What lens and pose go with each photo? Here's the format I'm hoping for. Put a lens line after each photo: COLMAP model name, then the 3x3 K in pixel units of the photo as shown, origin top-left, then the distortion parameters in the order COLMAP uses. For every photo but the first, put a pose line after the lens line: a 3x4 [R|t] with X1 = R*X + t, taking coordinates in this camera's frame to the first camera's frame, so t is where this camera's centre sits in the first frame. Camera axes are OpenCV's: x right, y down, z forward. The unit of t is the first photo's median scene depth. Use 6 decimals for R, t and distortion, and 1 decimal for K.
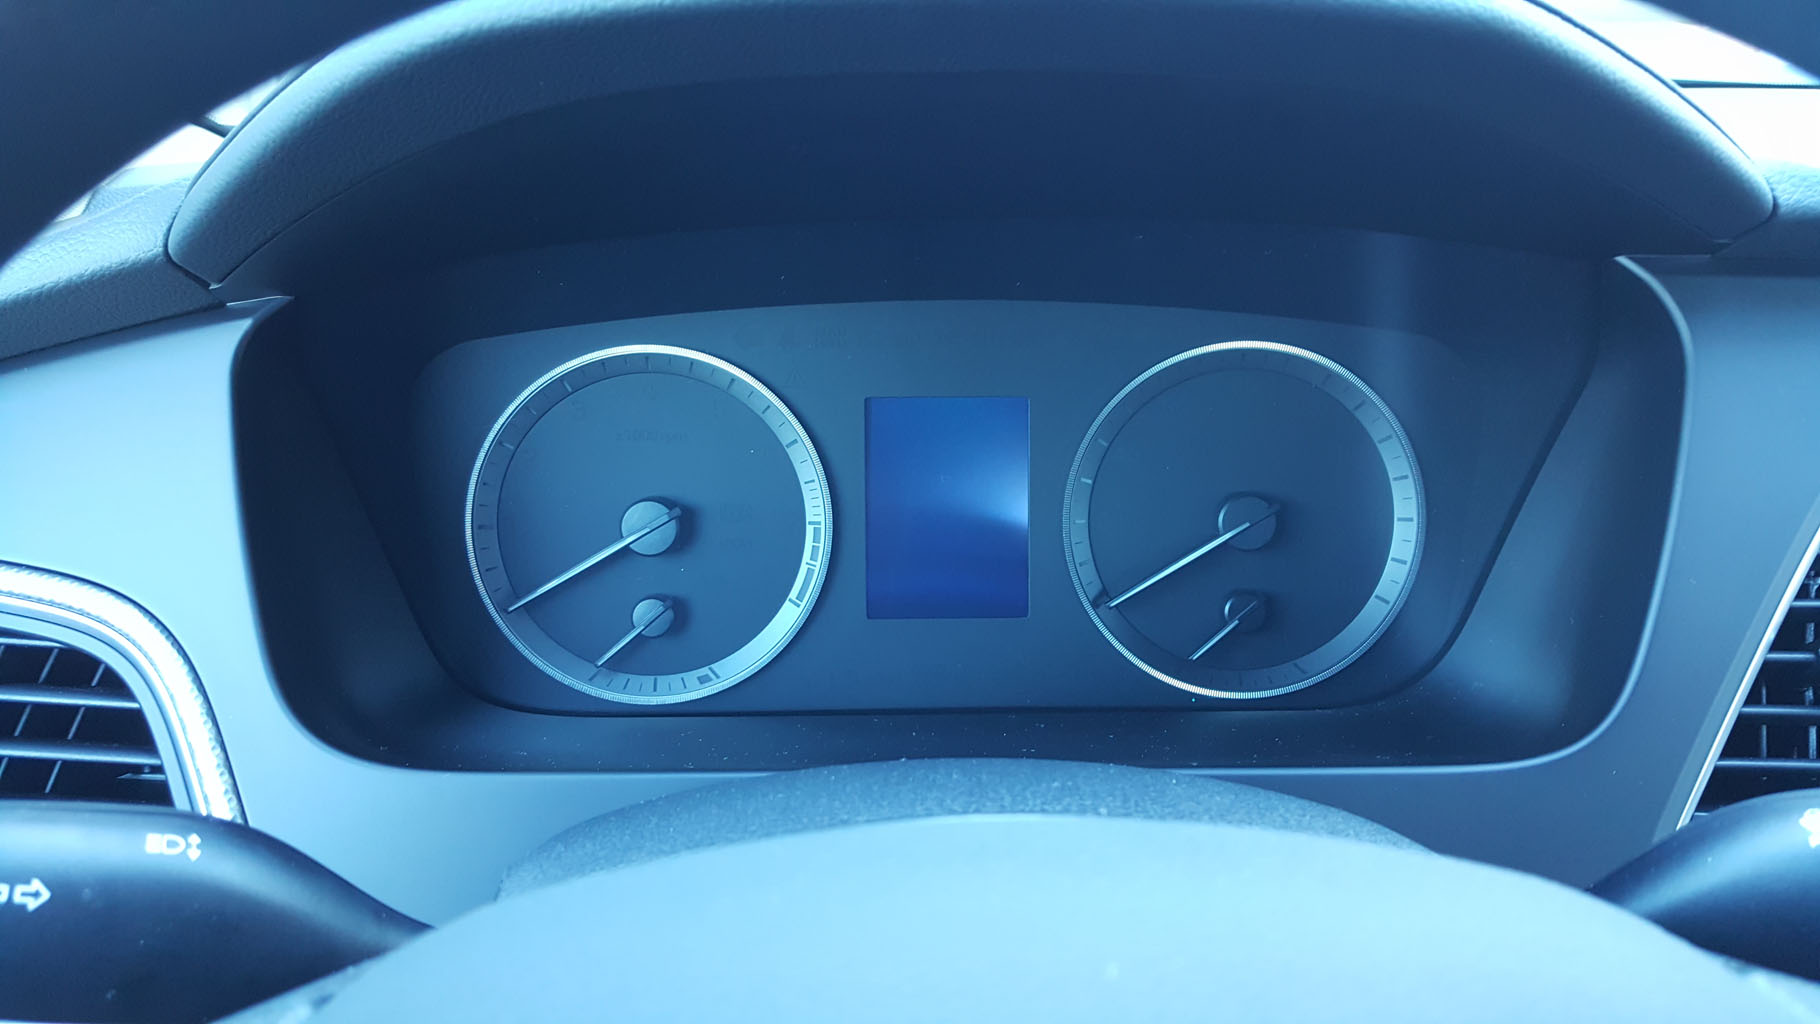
lens RADIAL K [[1429.8, 0, 897.6], [0, 1429.8, 507.9], [0, 0, 1]] dist [0.205157, -0.446515]
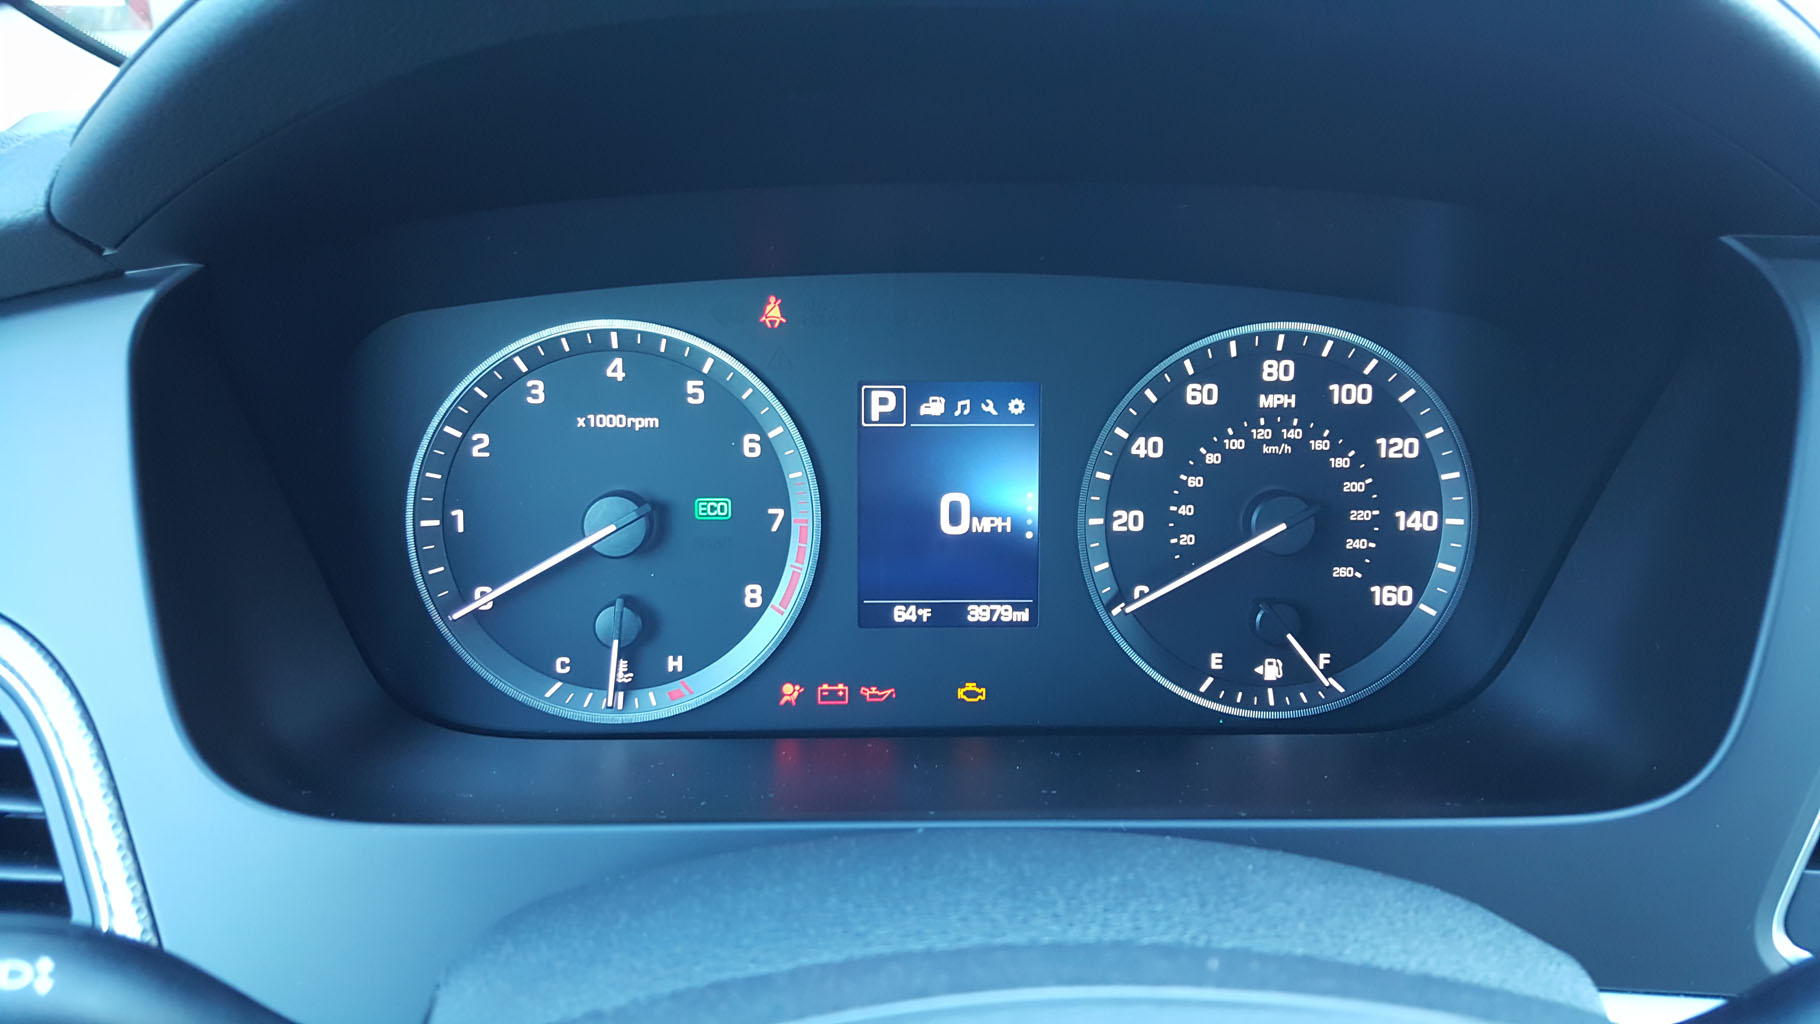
lens RADIAL K [[1499.0, 0, 910.0], [0, 1499.0, 512.0], [0, 0, 1]] dist [0.113689, -0.207537]
pose [[0.999665, 0.007383, 0.024799, -0.020298], [-0.007907, 0.999747, 0.021078, -0.023312], [-0.024638, -0.021267, 0.999470, 0.100917]]
